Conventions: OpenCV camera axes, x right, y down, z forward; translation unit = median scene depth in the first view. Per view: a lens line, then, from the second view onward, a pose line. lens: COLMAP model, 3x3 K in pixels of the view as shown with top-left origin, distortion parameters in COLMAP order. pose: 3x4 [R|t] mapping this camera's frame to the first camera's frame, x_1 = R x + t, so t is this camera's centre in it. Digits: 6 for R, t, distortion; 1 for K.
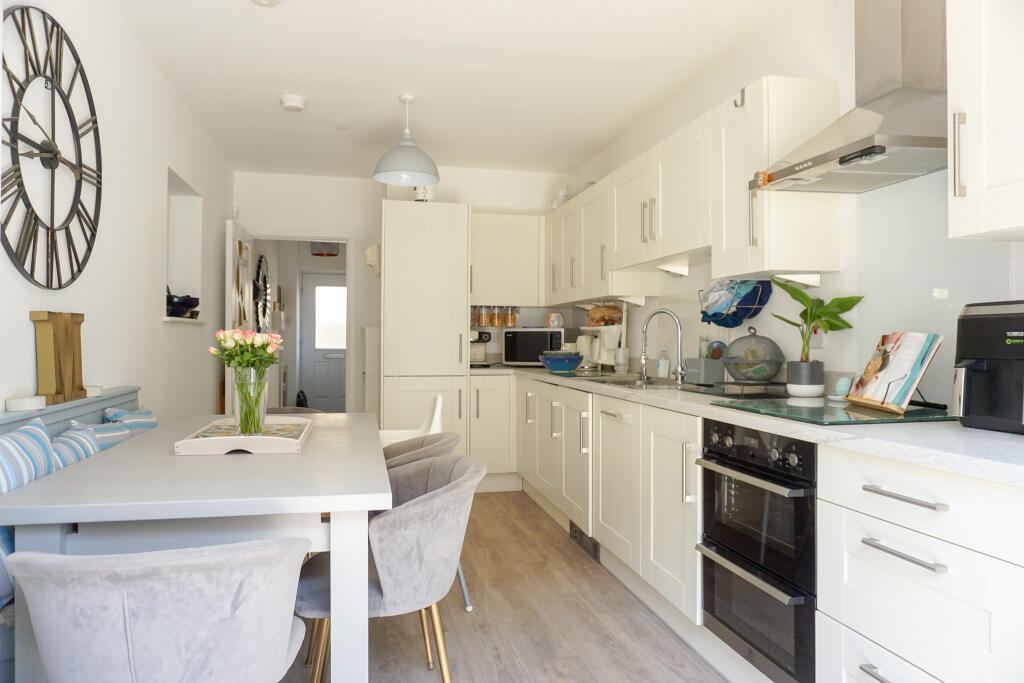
lens RADIAL K [[681.5, 0, 511.6], [0, 681.5, 333.9], [0, 0, 1]] dist [-0.063721, 0.048715]
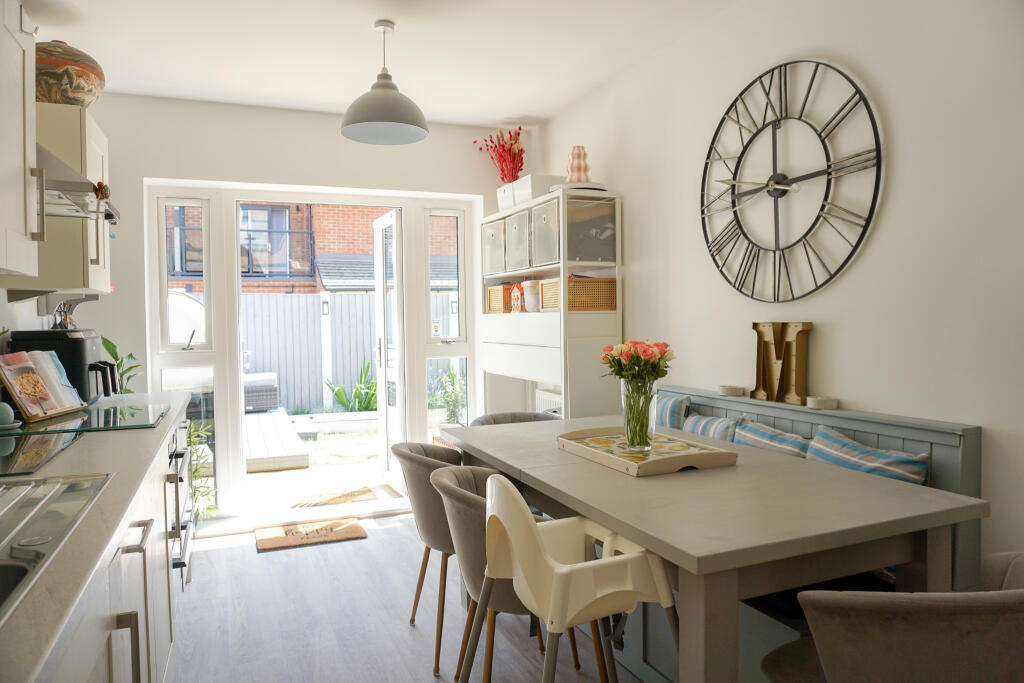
lens RADIAL K [[681.5, 0, 511.6], [0, 681.5, 333.9], [0, 0, 1]] dist [-0.063721, 0.048715]
pose [[-0.980683, 0.011802, -0.195246, -0.108626], [0.009848, 0.999891, 0.010973, -0.037093], [0.195354, 0.008838, -0.980693, 1.960548]]
